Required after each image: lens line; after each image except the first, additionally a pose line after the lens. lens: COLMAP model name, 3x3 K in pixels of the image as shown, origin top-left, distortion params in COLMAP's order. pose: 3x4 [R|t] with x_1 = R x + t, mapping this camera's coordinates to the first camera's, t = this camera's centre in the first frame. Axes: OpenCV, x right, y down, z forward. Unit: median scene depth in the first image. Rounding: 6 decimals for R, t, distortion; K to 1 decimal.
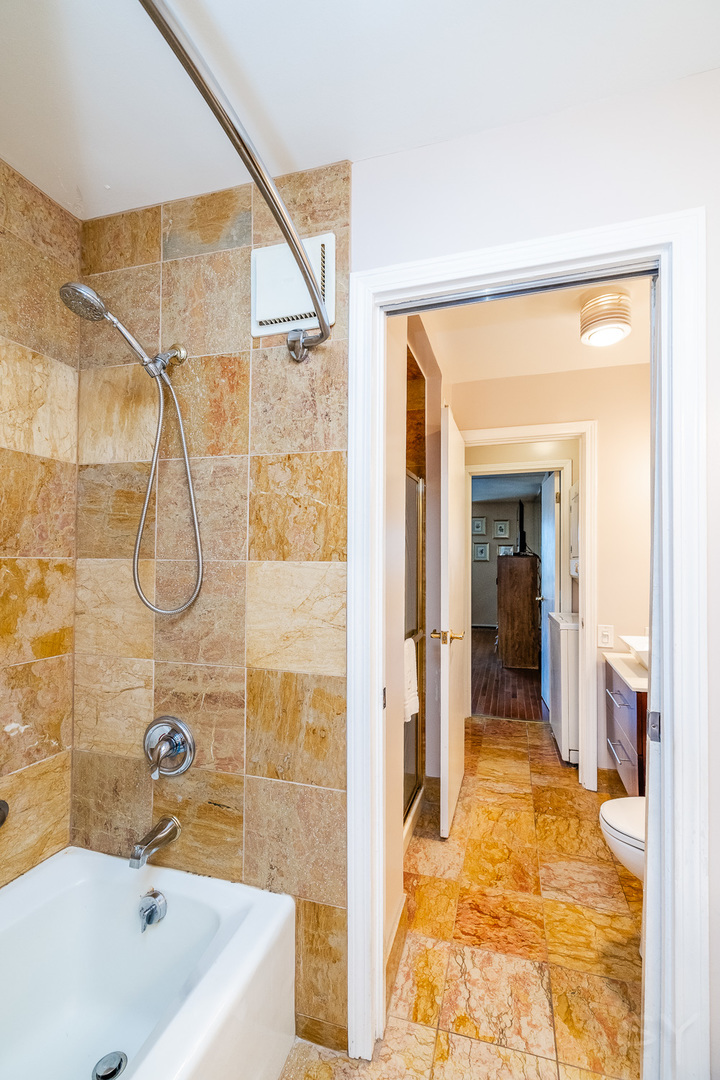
lens RADIAL K [[483.7, 0, 350.2], [0, 483.7, 550.6], [0, 0, 1]] dist [0.002153, 0.003975]
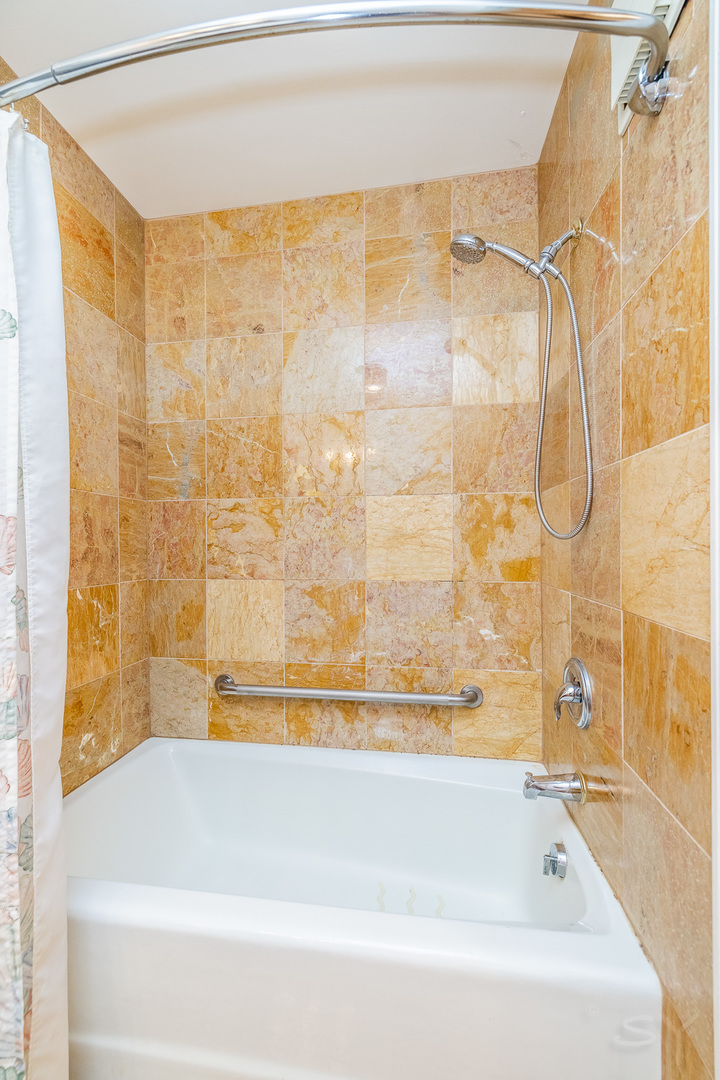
lens RADIAL K [[456.0, 0, 362.4], [0, 456.0, 547.8], [0, 0, 1]] dist [0.002790, -0.000177]
pose [[0.156328, 0.002678, -0.987702, 0.364324], [0.014358, 0.999884, 0.004983, 0.131750], [0.987601, -0.014961, 0.156271, 0.484623]]
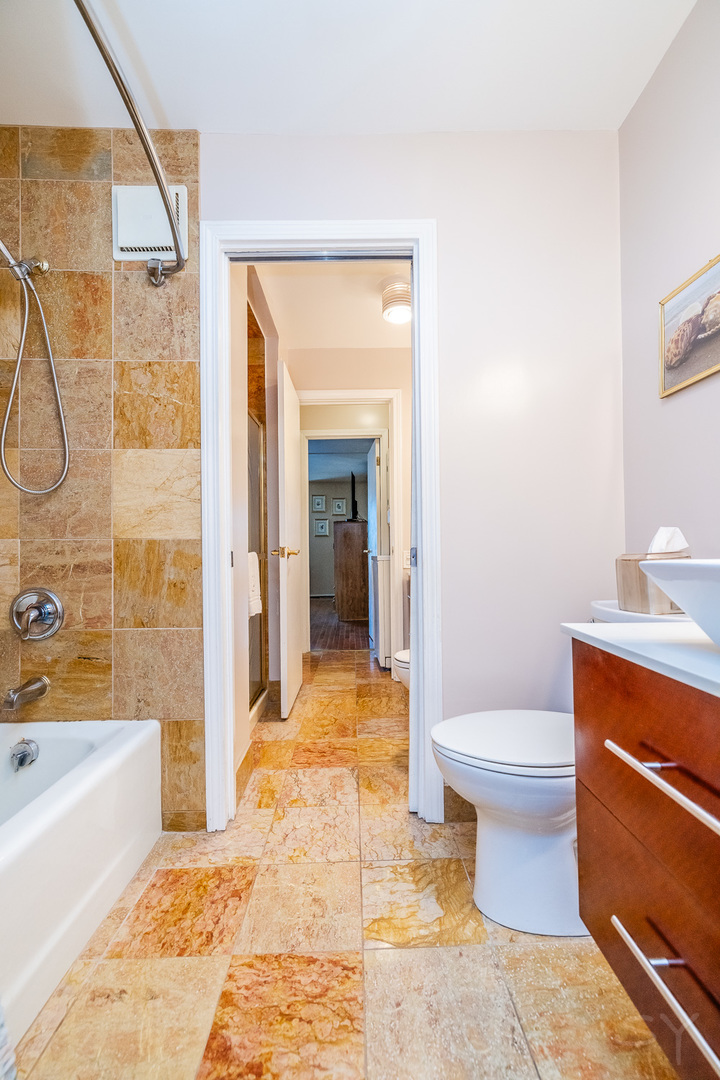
lens RADIAL K [[483.7, 0, 350.2], [0, 483.7, 550.6], [0, 0, 1]] dist [0.002153, 0.003975]
pose [[0.950741, -0.012991, 0.309713, -0.027002], [0.010207, 0.999892, 0.010606, 0.246639], [-0.309817, -0.006922, 0.950771, -0.294680]]
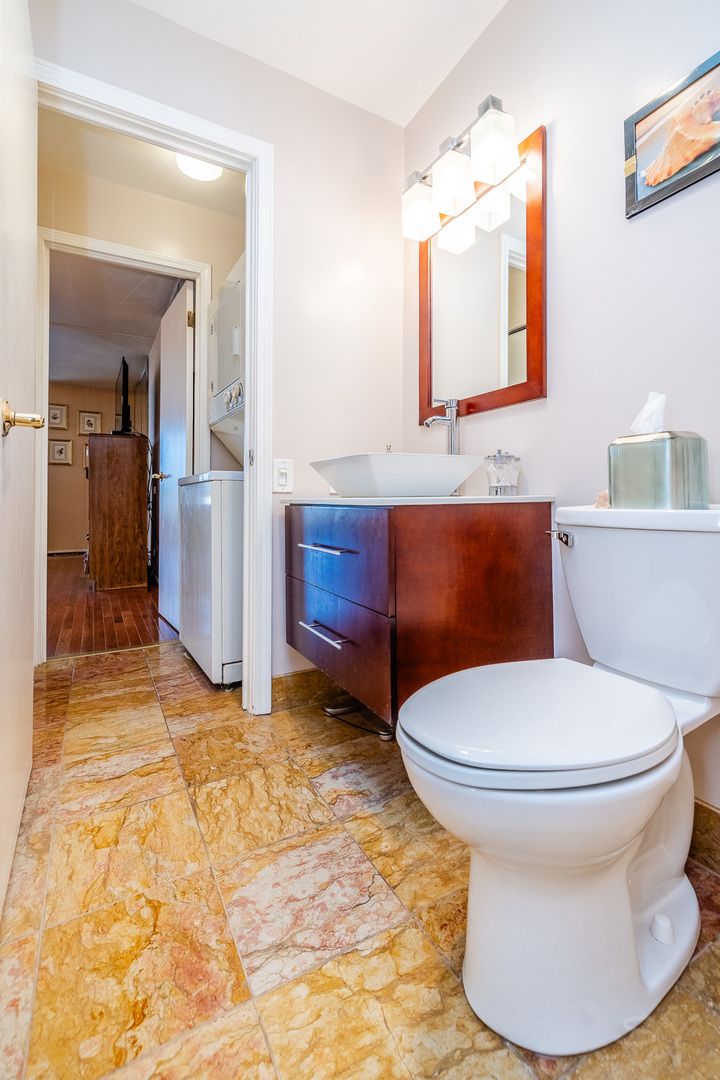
lens RADIAL K [[492.3, 0, 365.2], [0, 492.3, 495.6], [0, 0, 1]] dist [0.000770, -0.000018]
pose [[0.677782, 0.004039, 0.735252, 0.190557], [-0.007761, 0.999969, 0.001661, 0.363040], [-0.735222, -0.006832, 0.677792, 0.824650]]
